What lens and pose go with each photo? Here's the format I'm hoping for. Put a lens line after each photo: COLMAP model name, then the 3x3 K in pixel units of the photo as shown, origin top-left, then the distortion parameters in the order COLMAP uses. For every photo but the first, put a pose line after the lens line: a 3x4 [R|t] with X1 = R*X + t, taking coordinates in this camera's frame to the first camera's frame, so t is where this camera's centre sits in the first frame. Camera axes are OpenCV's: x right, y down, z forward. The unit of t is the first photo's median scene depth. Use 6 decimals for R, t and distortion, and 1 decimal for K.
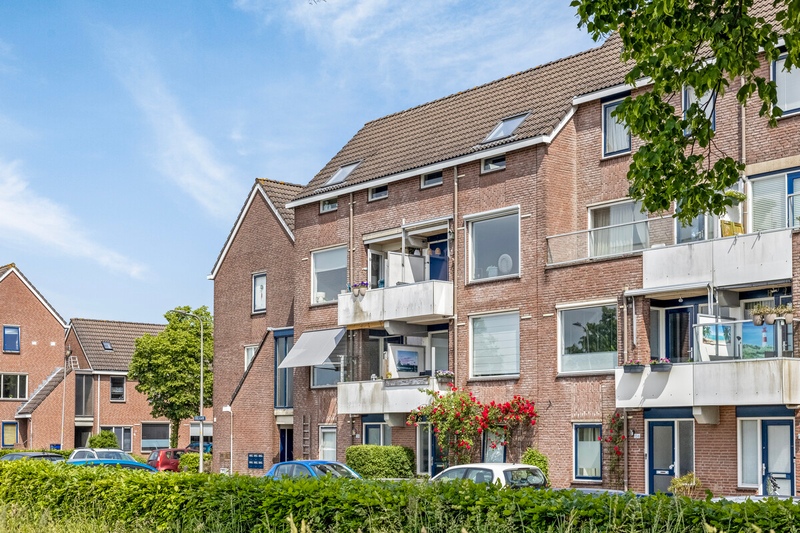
lens RADIAL K [[1193.6, 0, 394.9], [0, 1193.6, 380.1], [0, 0, 1]] dist [-0.006671, 0.000000]
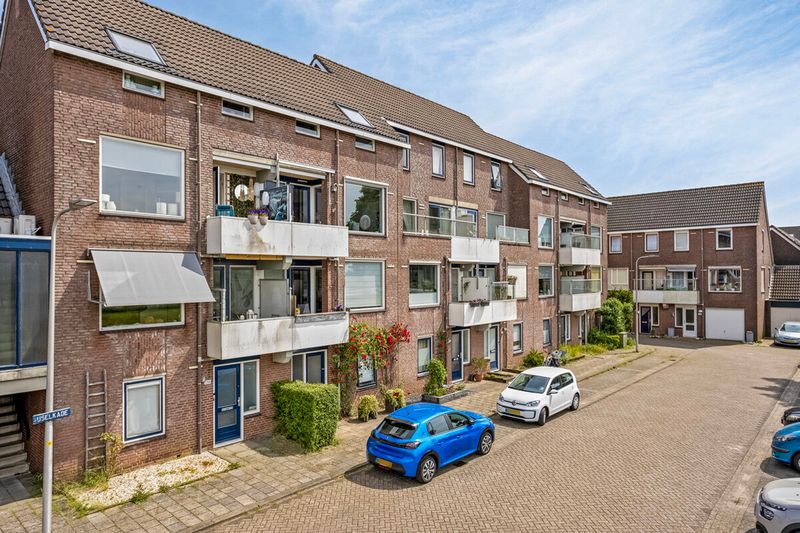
lens RADIAL K [[503.5, 0, 408.2], [0, 503.5, 274.2], [0, 0, 1]] dist [-0.005807, 0.009119]
pose [[-0.148079, -0.001515, 0.988974, -0.459057], [-0.048791, 0.998792, -0.005775, -0.039459], [-0.987771, -0.049109, -0.147974, 1.022420]]
